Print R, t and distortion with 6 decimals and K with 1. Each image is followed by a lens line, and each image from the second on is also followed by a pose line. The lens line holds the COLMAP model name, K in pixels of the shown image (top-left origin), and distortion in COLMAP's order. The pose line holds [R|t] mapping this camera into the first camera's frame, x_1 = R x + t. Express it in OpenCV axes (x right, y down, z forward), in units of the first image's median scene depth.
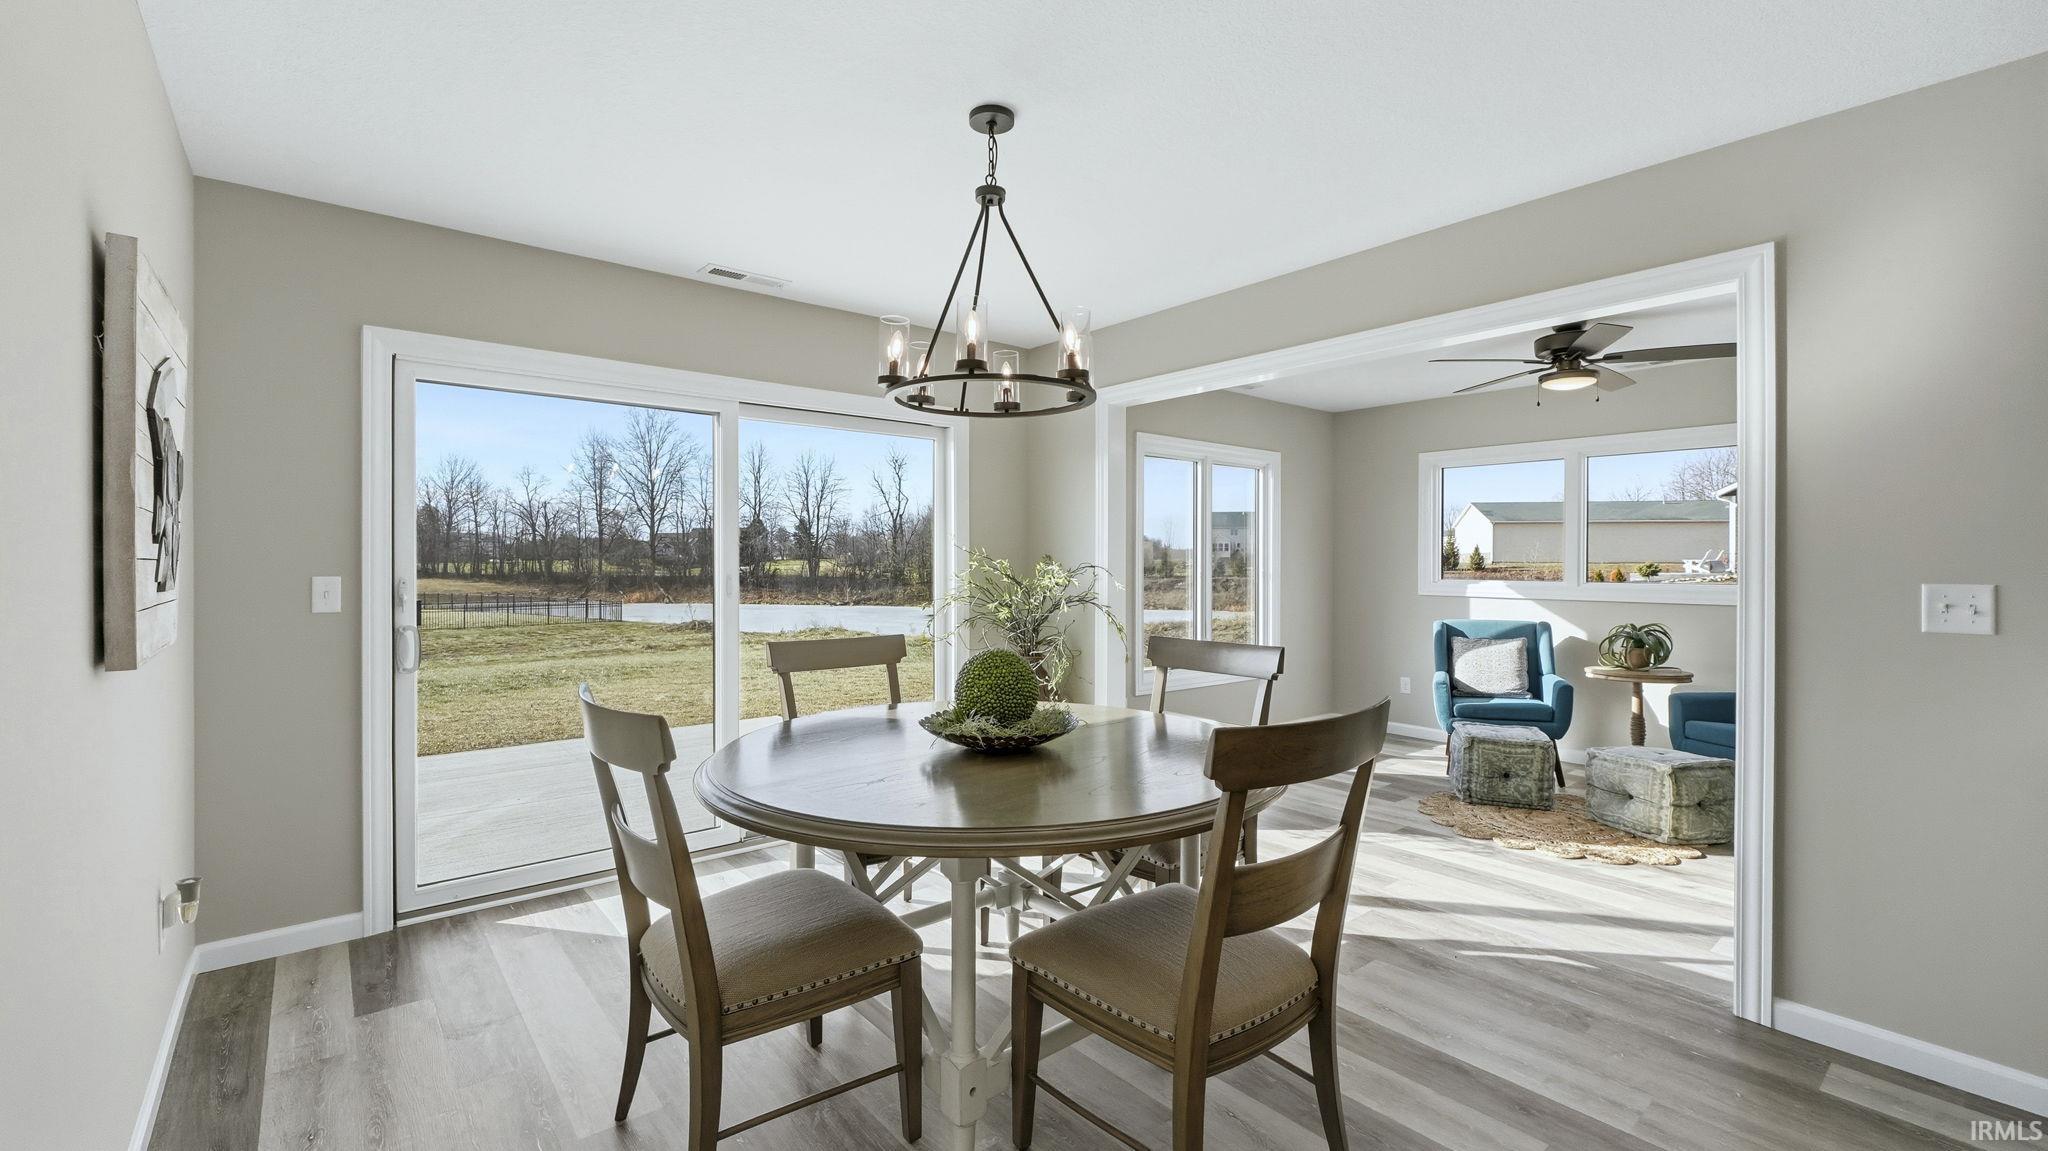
lens RADIAL K [[858.5, 0, 1017.4], [0, 858.5, 558.4], [0, 0, 1]] dist [-0.007225, 0.000602]
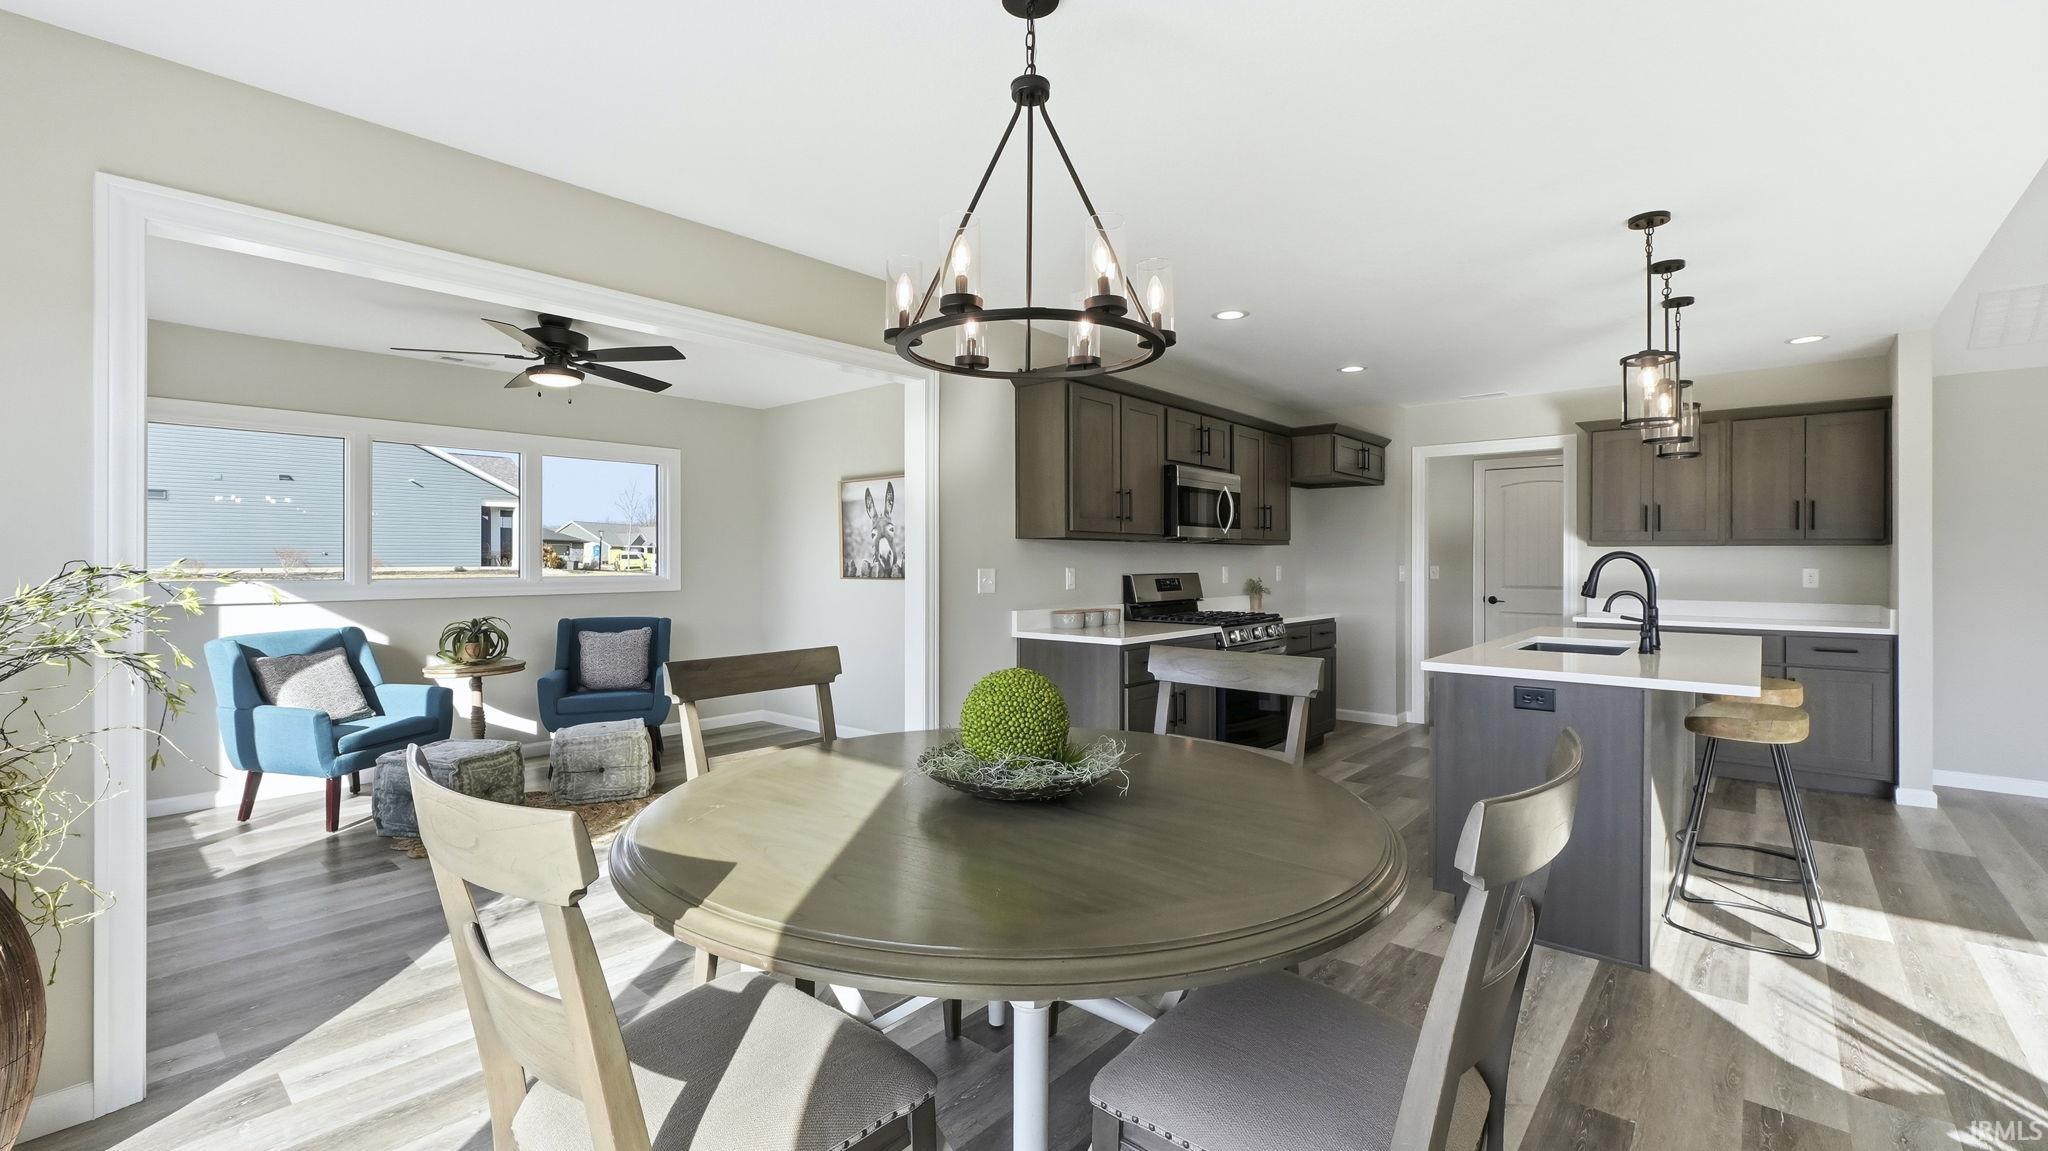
lens RADIAL K [[858.5, 0, 1013.0], [0, 858.5, 565.6], [0, 0, 1]] dist [-0.007225, 0.000602]
pose [[-0.156967, -0.010622, 0.987547, -0.352651], [-0.004418, 0.999940, 0.010053, 0.000715], [-0.987594, -0.002785, -0.157005, 0.501117]]
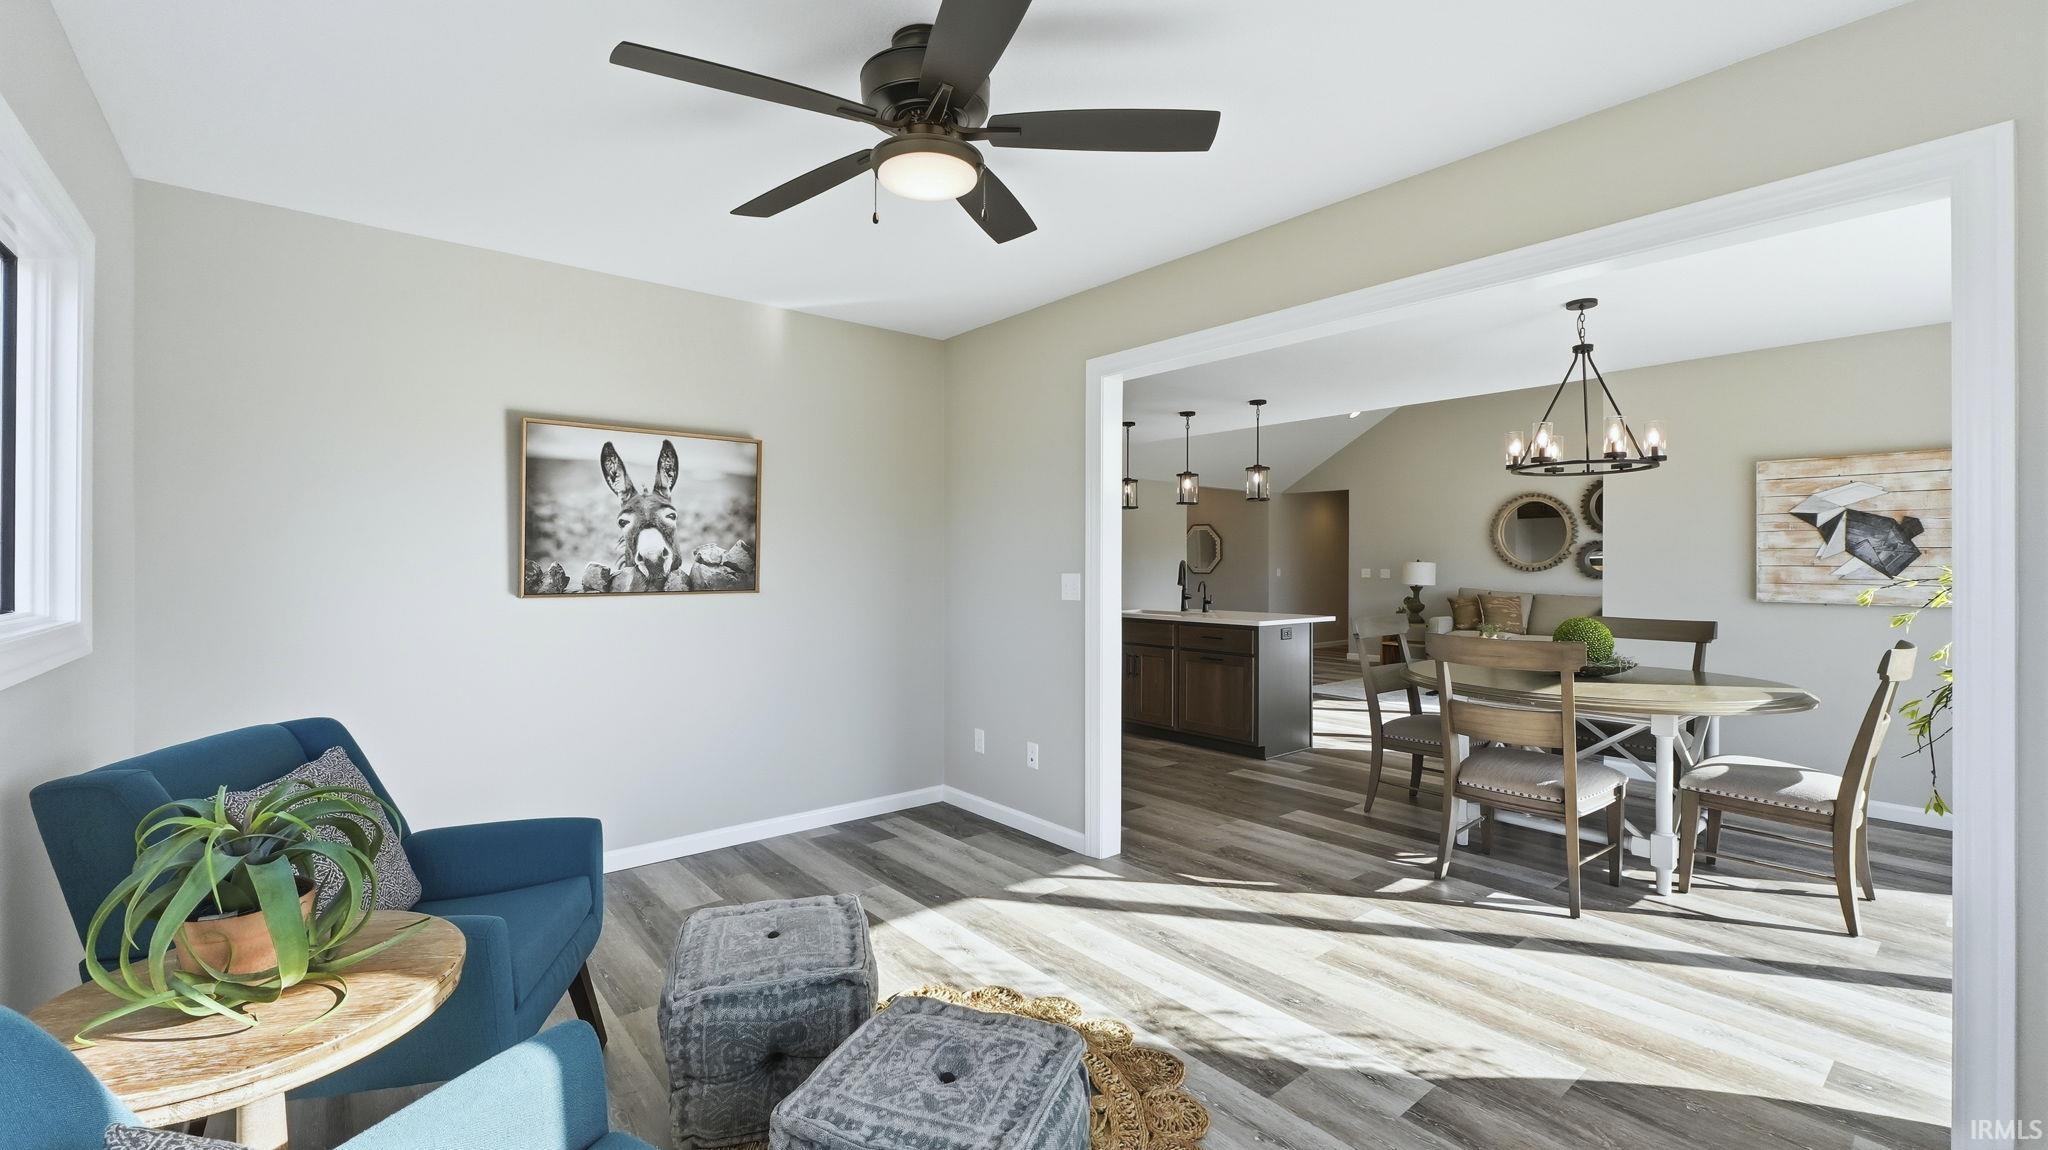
lens RADIAL K [[858.5, 0, 1017.9], [0, 858.5, 557.8], [0, 0, 1]] dist [-0.007225, 0.000602]
pose [[-0.999978, -0.006398, -0.001640, 0.474467], [-0.006380, 0.999922, -0.010722, 0.005966], [0.001708, -0.010711, -0.999941, 1.179283]]
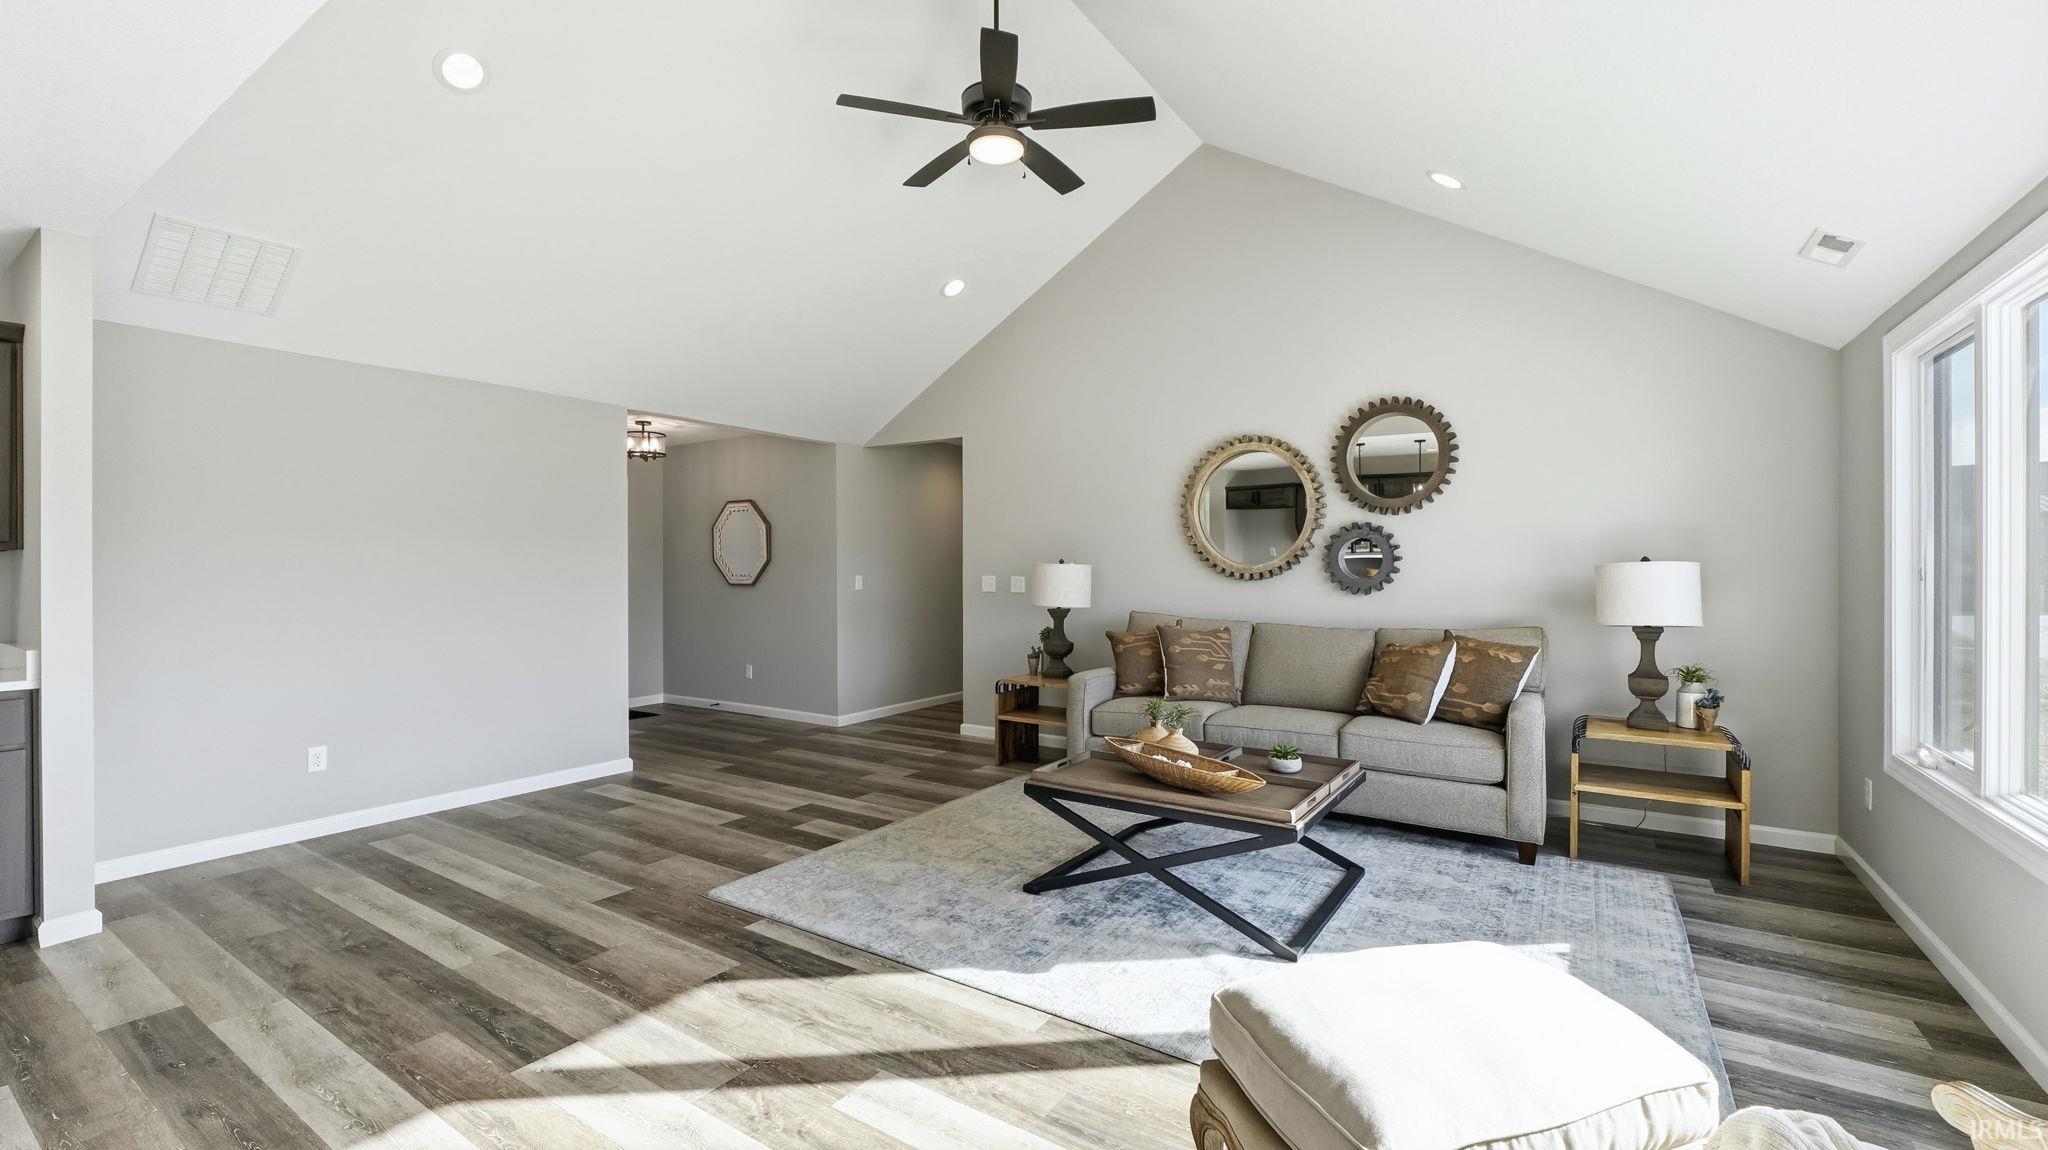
lens RADIAL K [[858.5, 0, 1016.5], [0, 858.5, 564.3], [0, 0, 1]] dist [-0.007225, 0.000602]
pose [[-0.959331, -0.002780, -0.282271, -0.101947], [-0.000620, 0.999970, -0.007744, -0.002459], [0.282284, -0.007254, -0.959303, 0.203663]]
